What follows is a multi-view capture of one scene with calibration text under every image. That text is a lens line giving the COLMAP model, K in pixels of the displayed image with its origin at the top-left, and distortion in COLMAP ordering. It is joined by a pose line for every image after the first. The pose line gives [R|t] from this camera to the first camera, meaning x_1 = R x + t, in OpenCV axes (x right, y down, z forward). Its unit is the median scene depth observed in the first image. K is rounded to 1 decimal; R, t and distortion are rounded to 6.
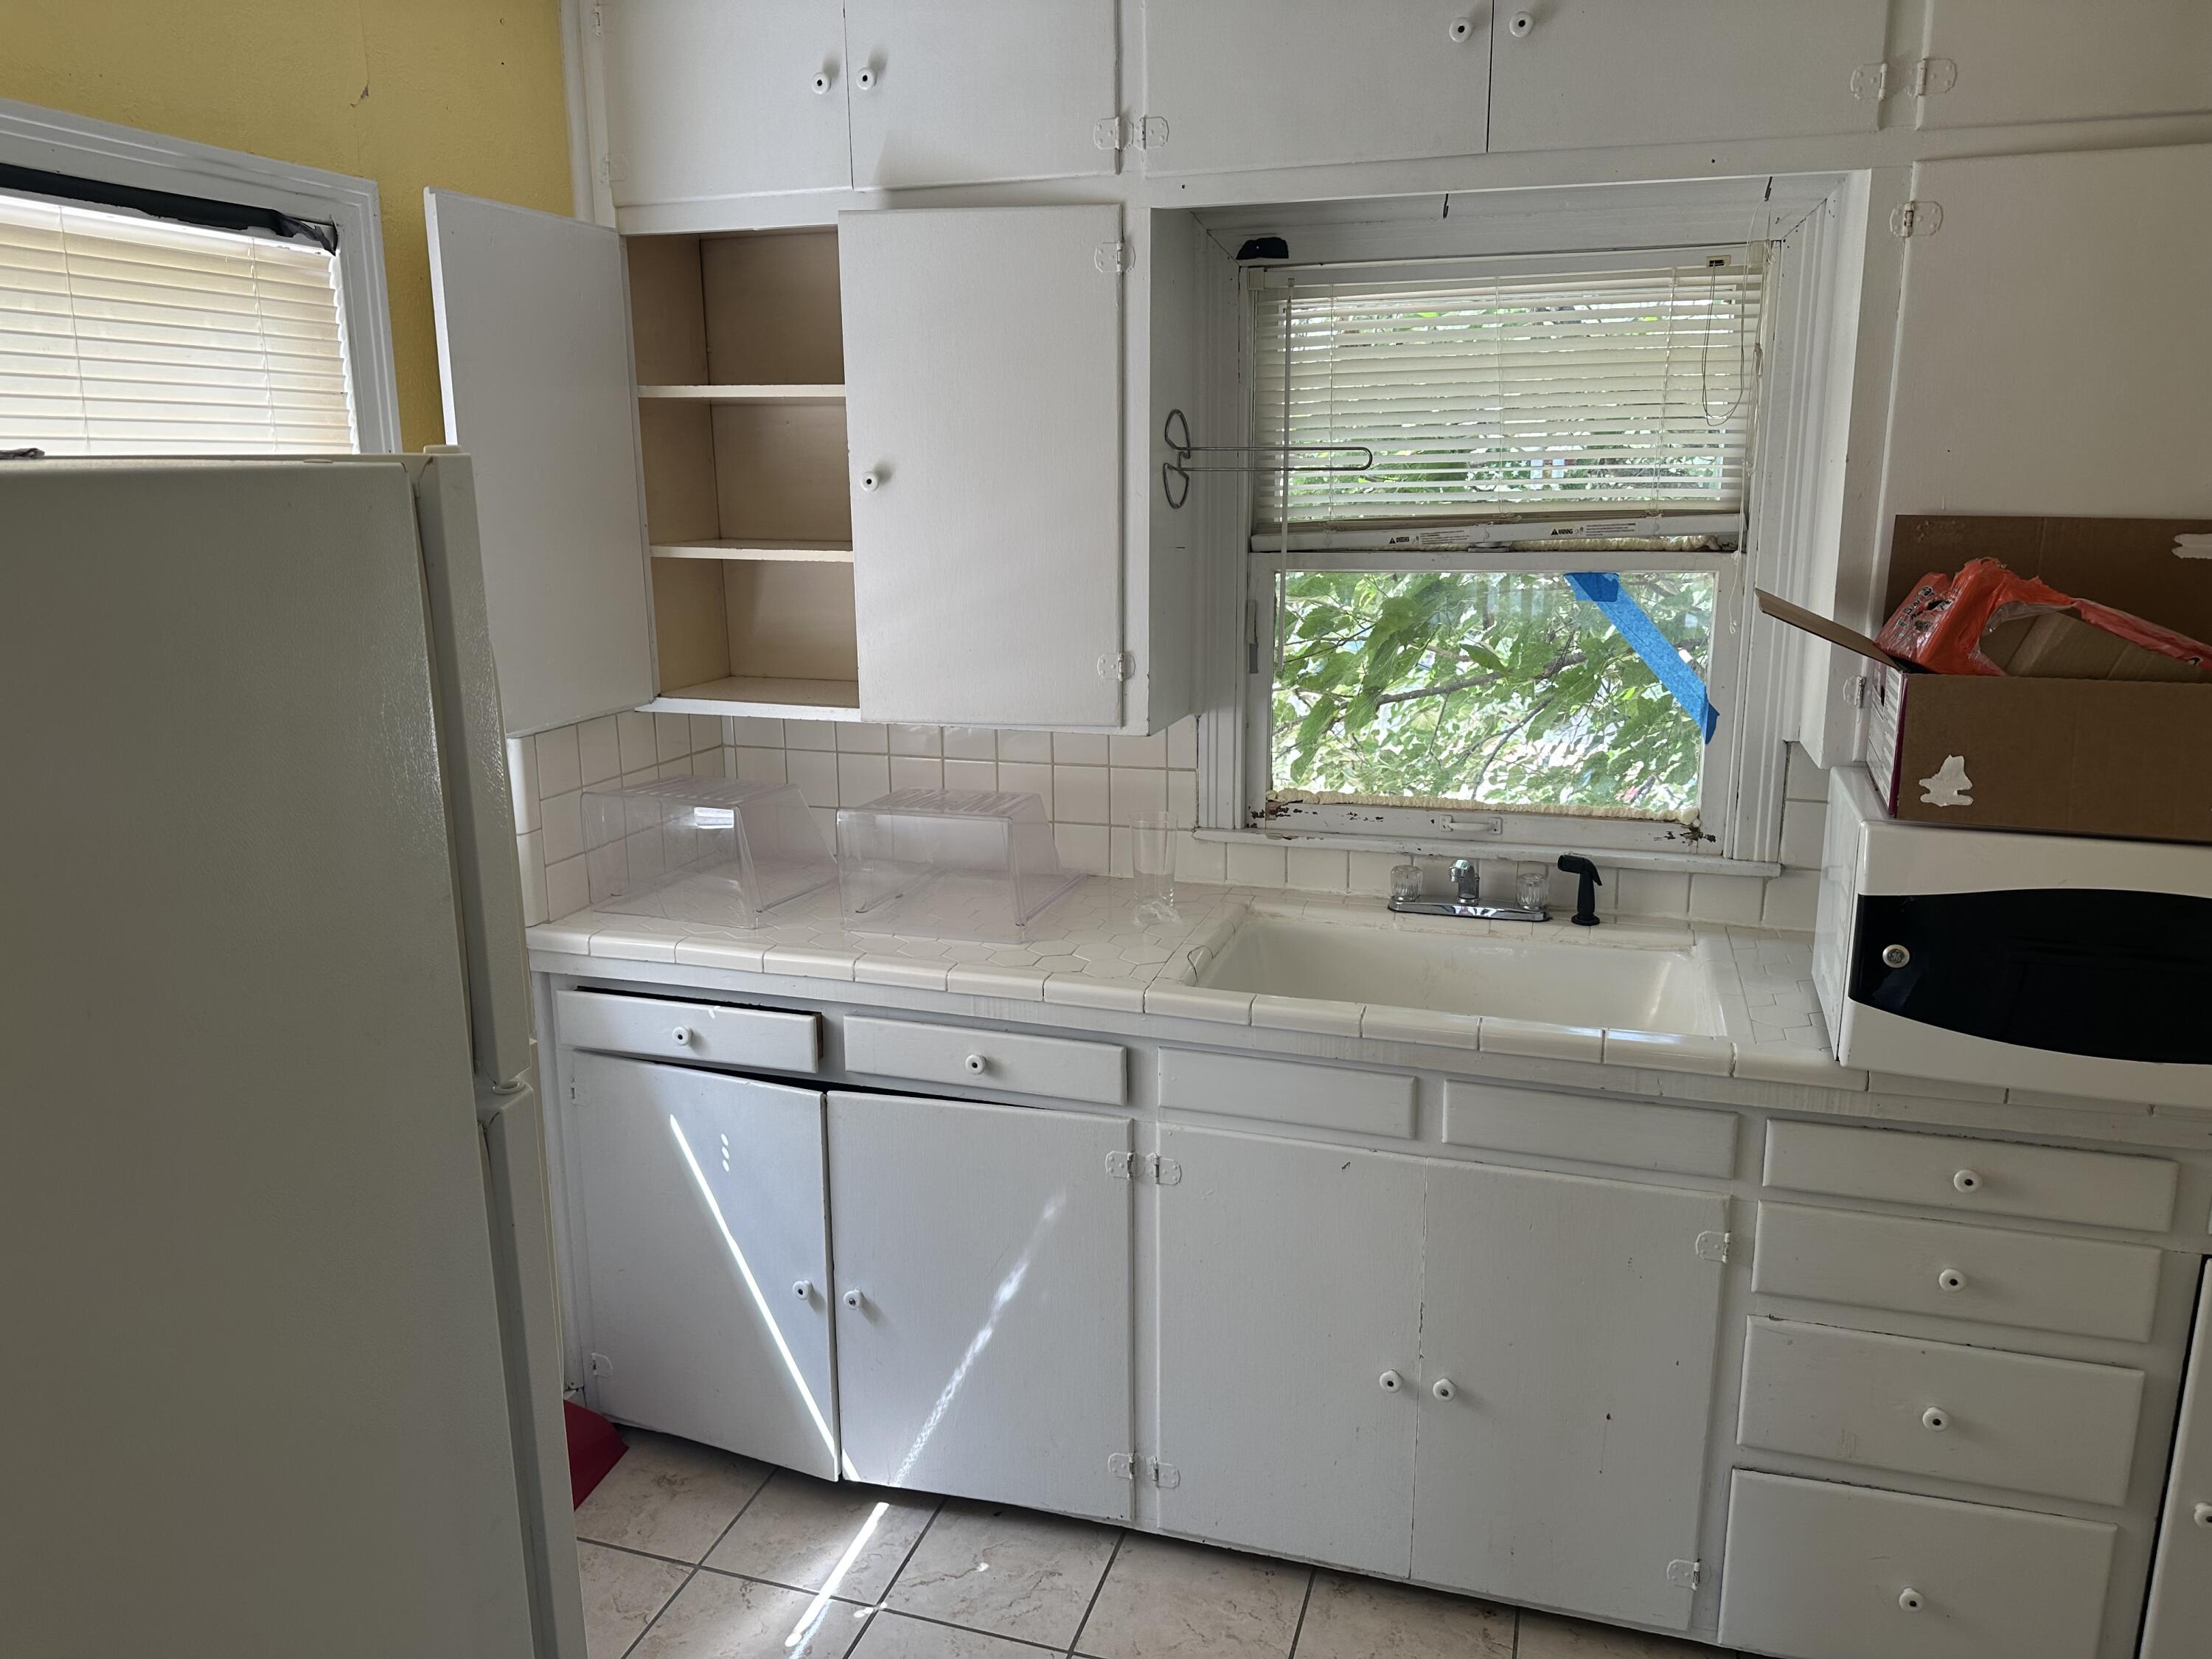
lens RADIAL K [[1560.0, 0, 1116.4], [0, 1560.0, 806.5], [0, 0, 1]] dist [0.057228, -0.068291]
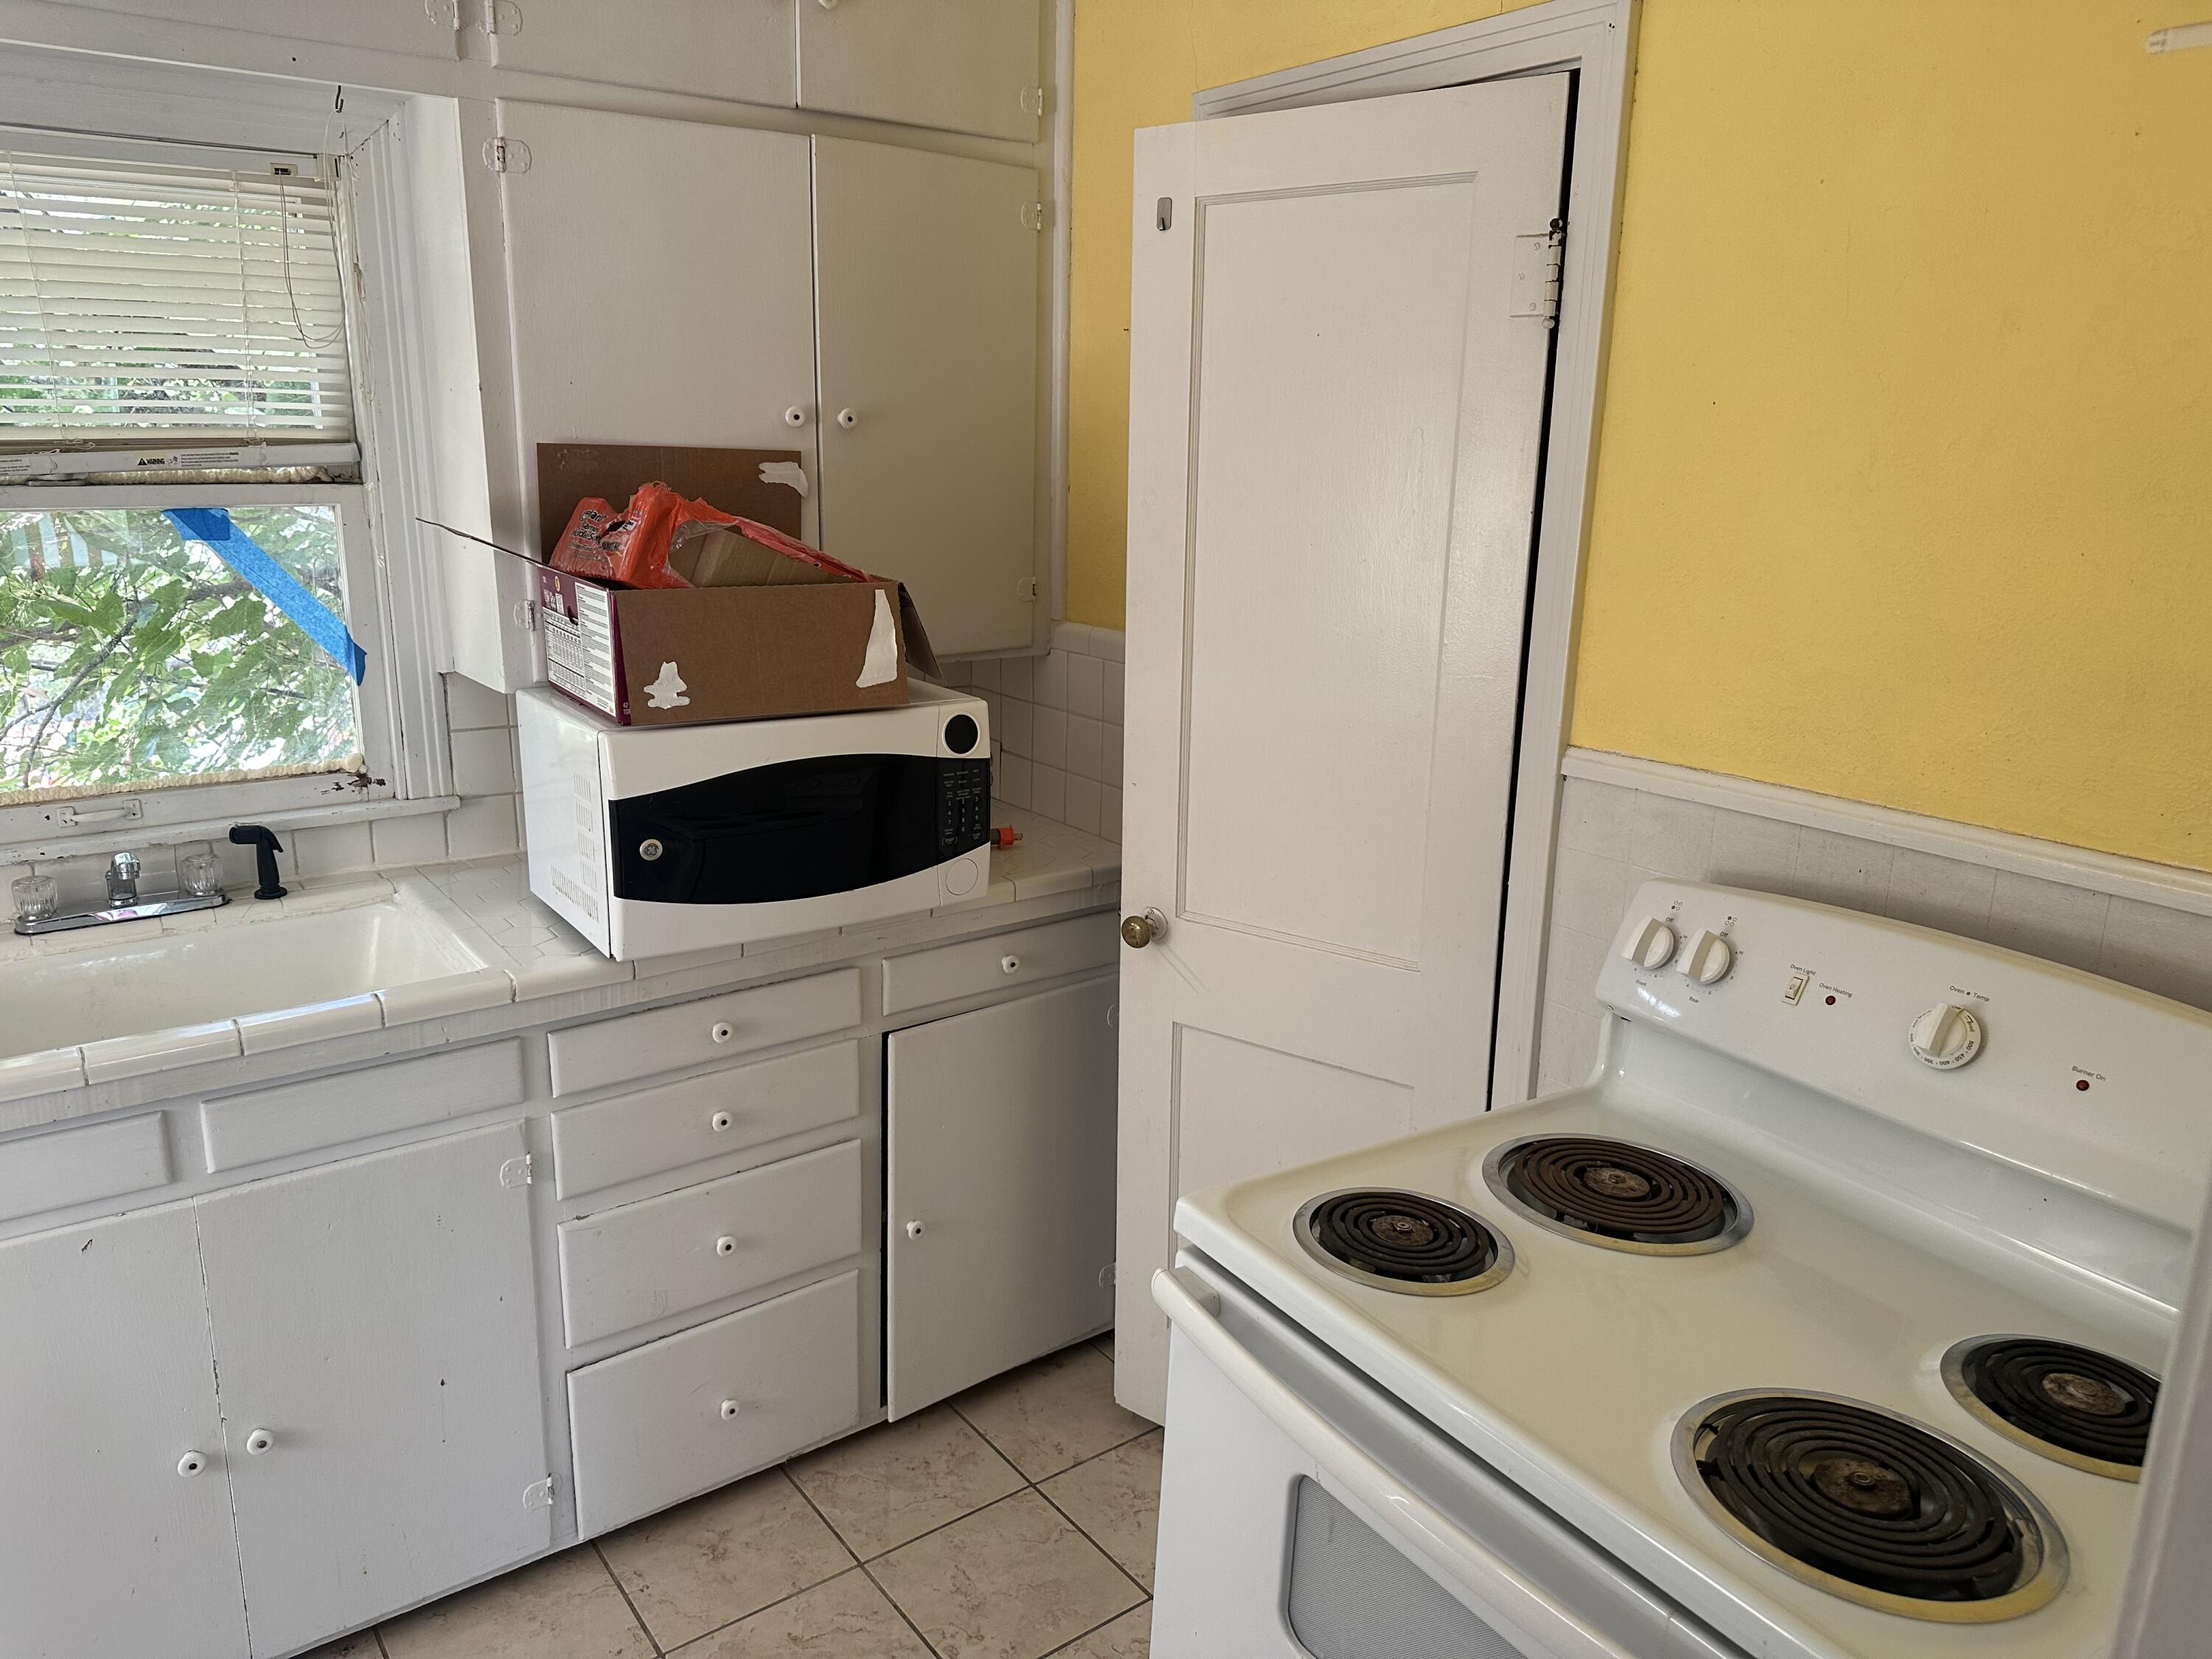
lens RADIAL K [[1560.0, 0, 1086.1], [0, 1560.0, 811.9], [0, 0, 1]] dist [0.057228, -0.068291]
pose [[0.596585, -0.177567, 0.782660, -0.150528], [0.147673, 0.982853, 0.110422, -0.005783], [-0.788846, 0.049701, 0.612577, 0.080888]]
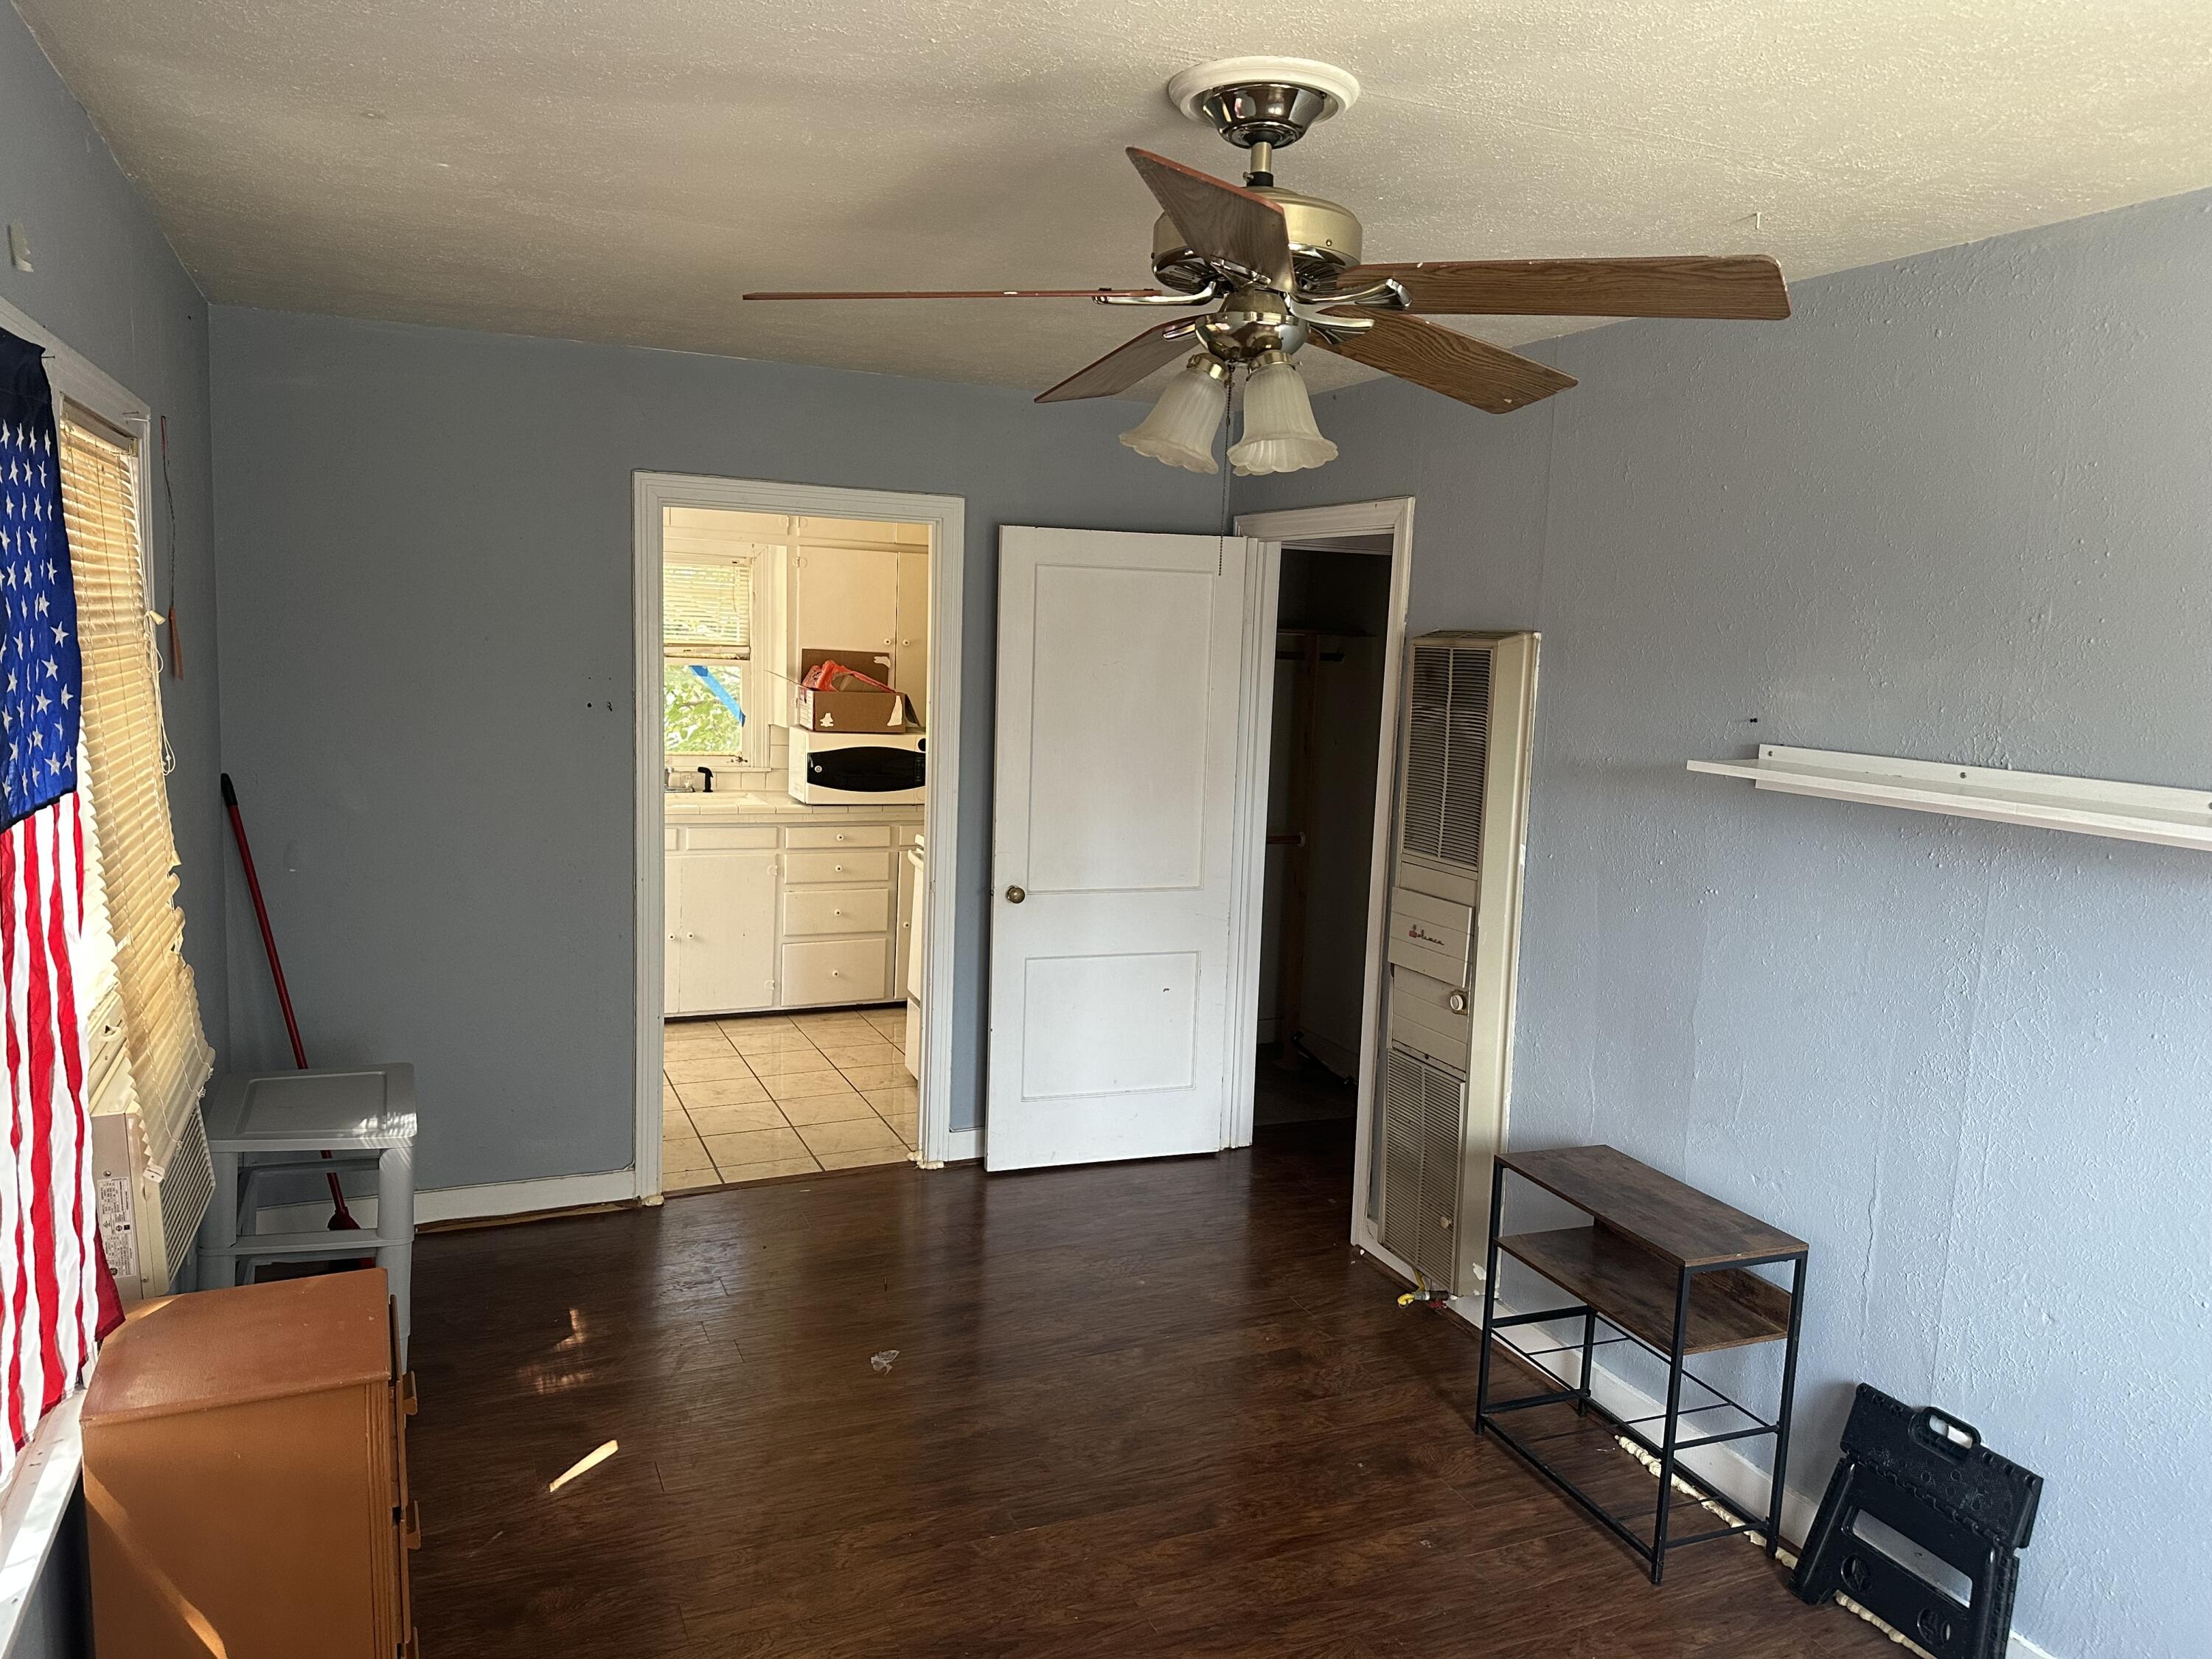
lens RADIAL K [[1560.0, 0, 1126.1], [0, 1560.0, 841.9], [0, 0, 1]] dist [0.057228, -0.068291]
pose [[0.744111, -0.050608, 0.666136, -1.203900], [0.094052, 0.995131, -0.029459, 0.378272], [-0.661402, 0.084572, 0.745248, -1.858003]]
